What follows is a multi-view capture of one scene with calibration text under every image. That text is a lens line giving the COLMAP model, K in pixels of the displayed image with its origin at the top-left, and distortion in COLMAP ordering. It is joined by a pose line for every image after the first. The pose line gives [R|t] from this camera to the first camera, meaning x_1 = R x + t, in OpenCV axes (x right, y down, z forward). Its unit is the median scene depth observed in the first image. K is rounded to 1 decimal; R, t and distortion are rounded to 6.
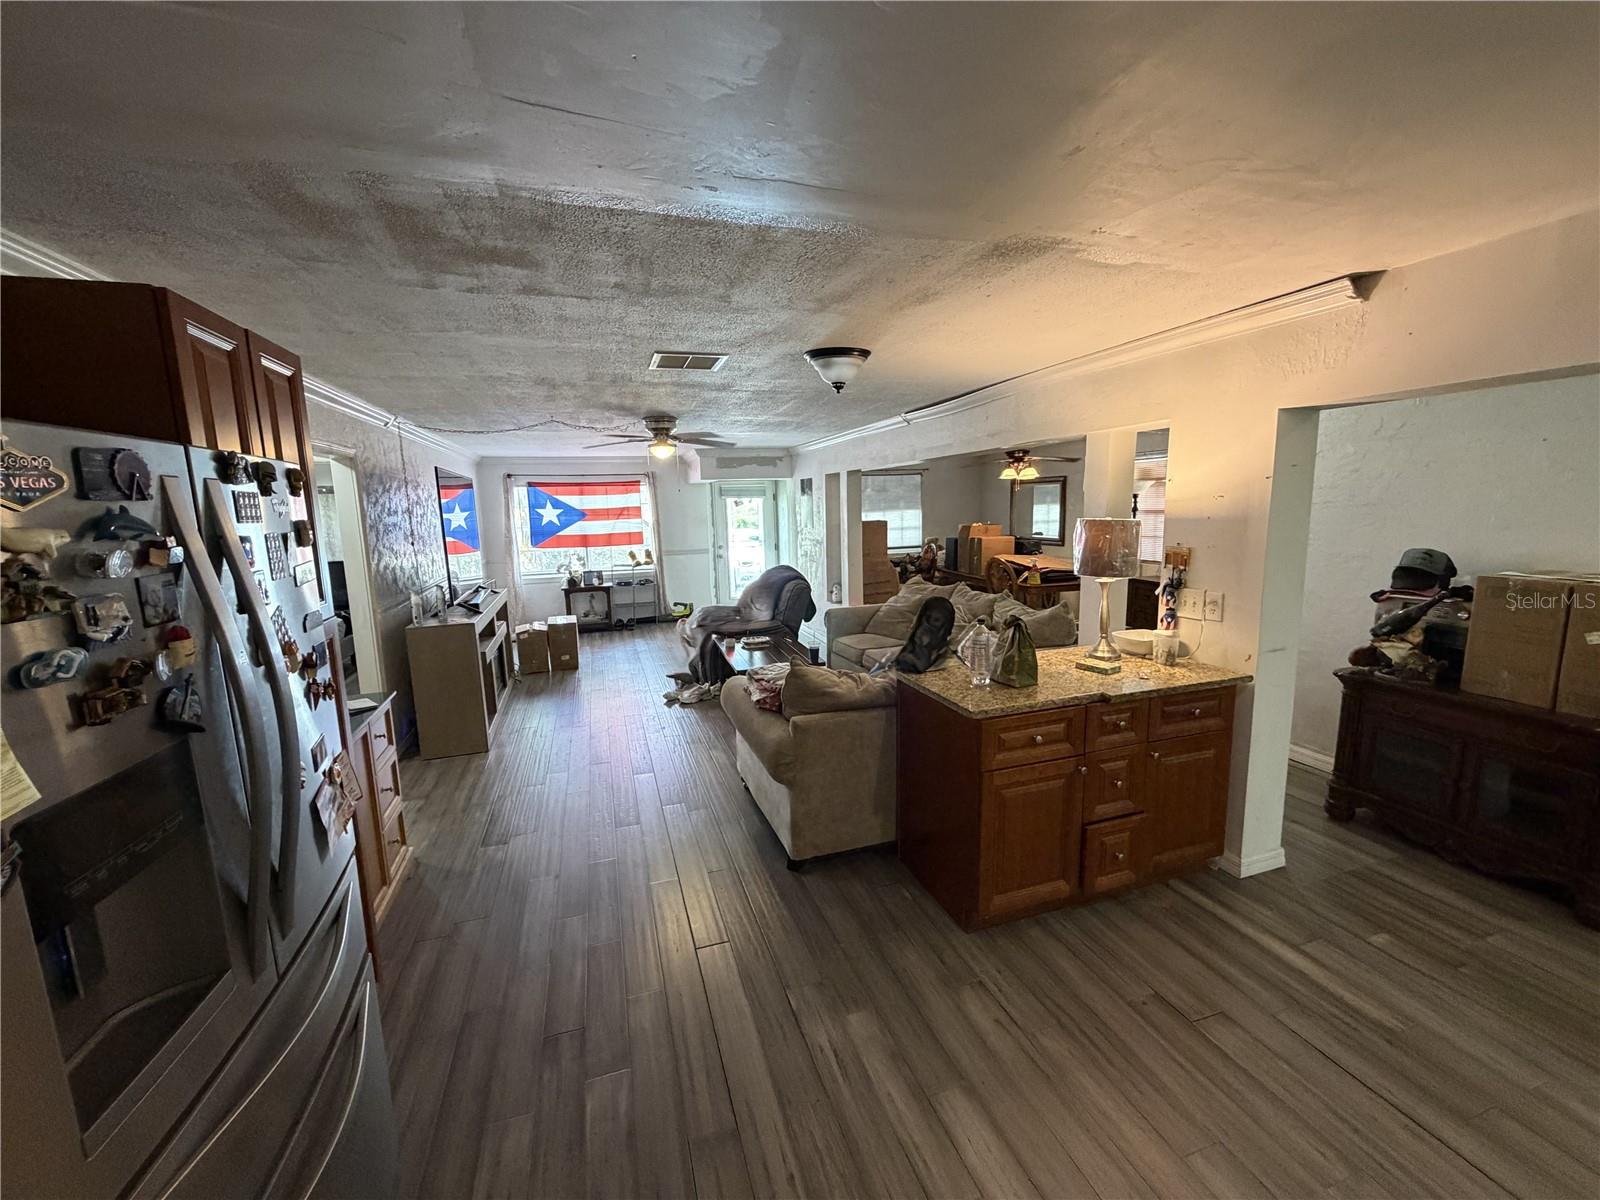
lens RADIAL K [[635.5, 0, 794.4], [0, 635.5, 600.4], [0, 0, 1]] dist [0.000071, -0.000207]
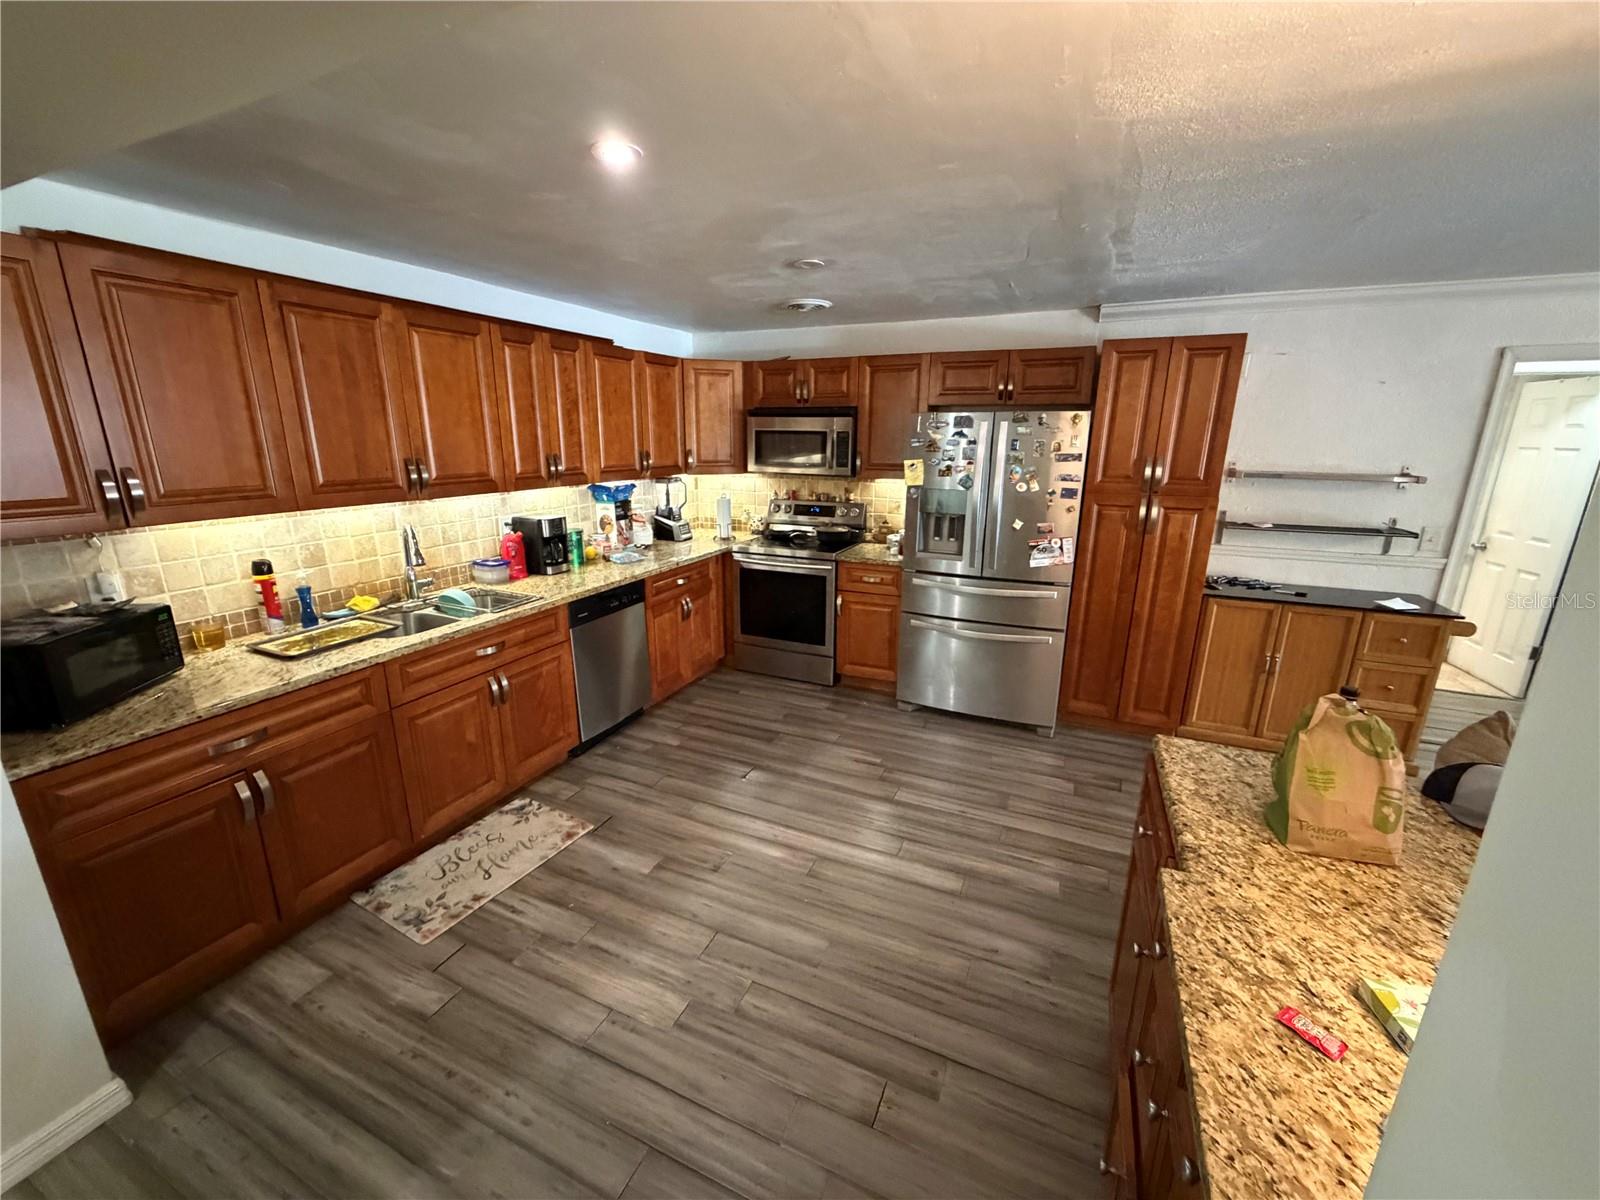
lens RADIAL K [[635.5, 0, 792.6], [0, 635.5, 598.8], [0, 0, 1]] dist [0.000071, -0.000207]
pose [[-0.670445, 0.215172, -0.710074, 0.660279], [-0.097929, 0.922990, 0.372155, -0.127337], [0.735468, 0.319046, -0.597742, 0.681375]]
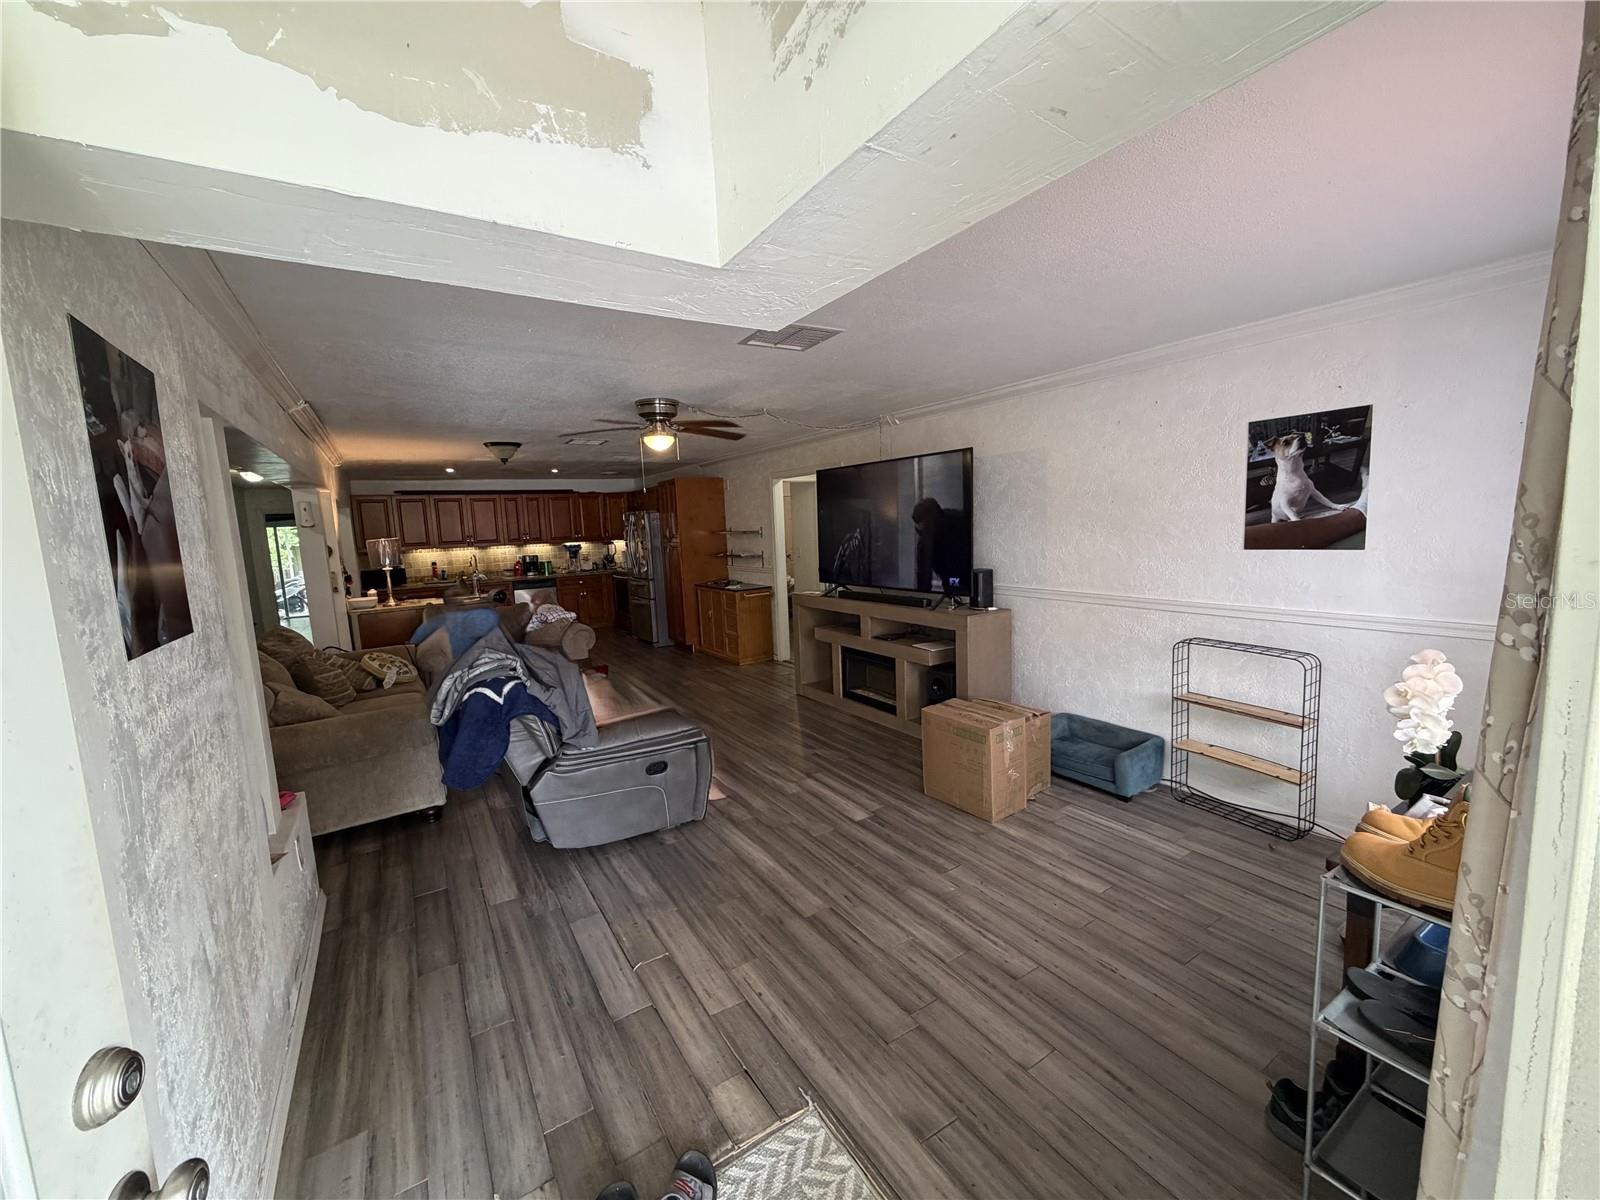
lens RADIAL K [[635.5, 0, 794.3], [0, 635.5, 599.1], [0, 0, 1]] dist [0.000071, -0.000207]
pose [[-0.963844, 0.101023, -0.246574, -0.216293], [0.030484, 0.961076, 0.274598, -0.381828], [0.264717, 0.257153, -0.929407, 2.700200]]
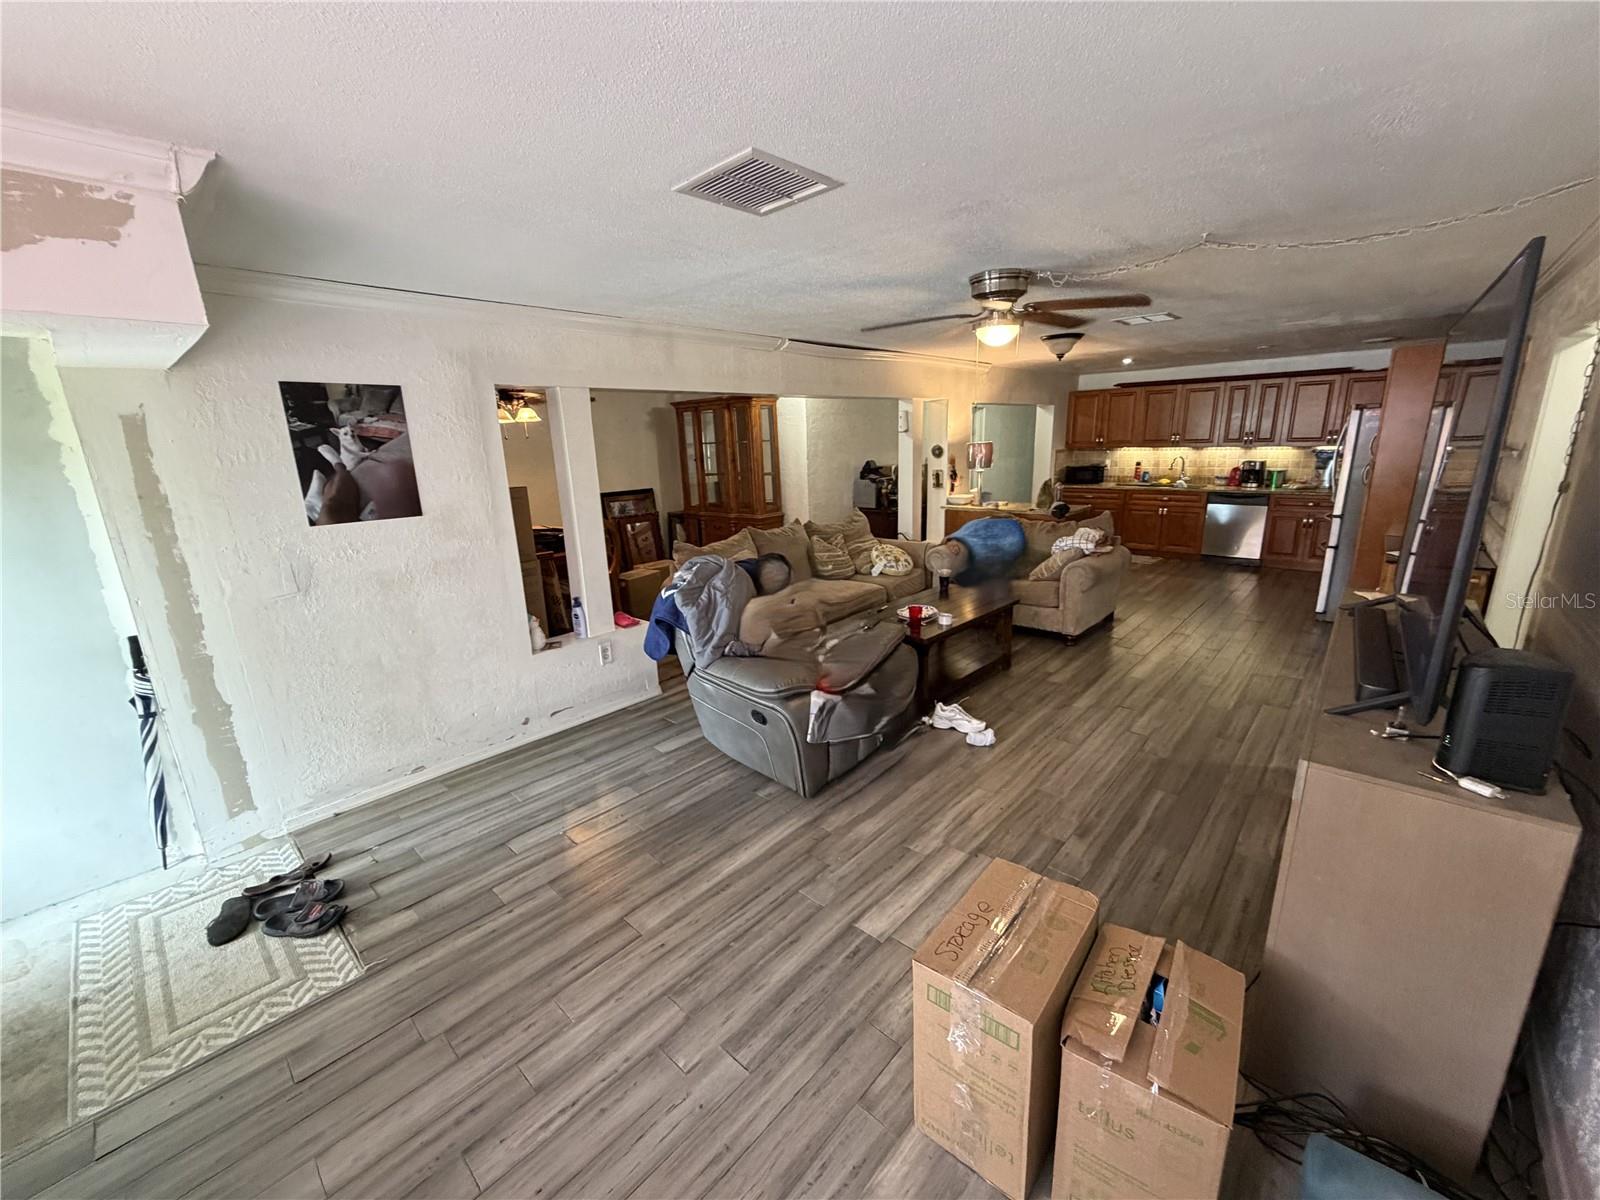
lens RADIAL K [[635.5, 0, 795.6], [0, 635.5, 599.3], [0, 0, 1]] dist [0.000071, -0.000207]
pose [[-0.495877, -0.171405, 0.851308, -0.953417], [0.179230, 0.939018, 0.293465, -0.310748], [-0.849696, 0.298102, -0.434917, 2.170416]]
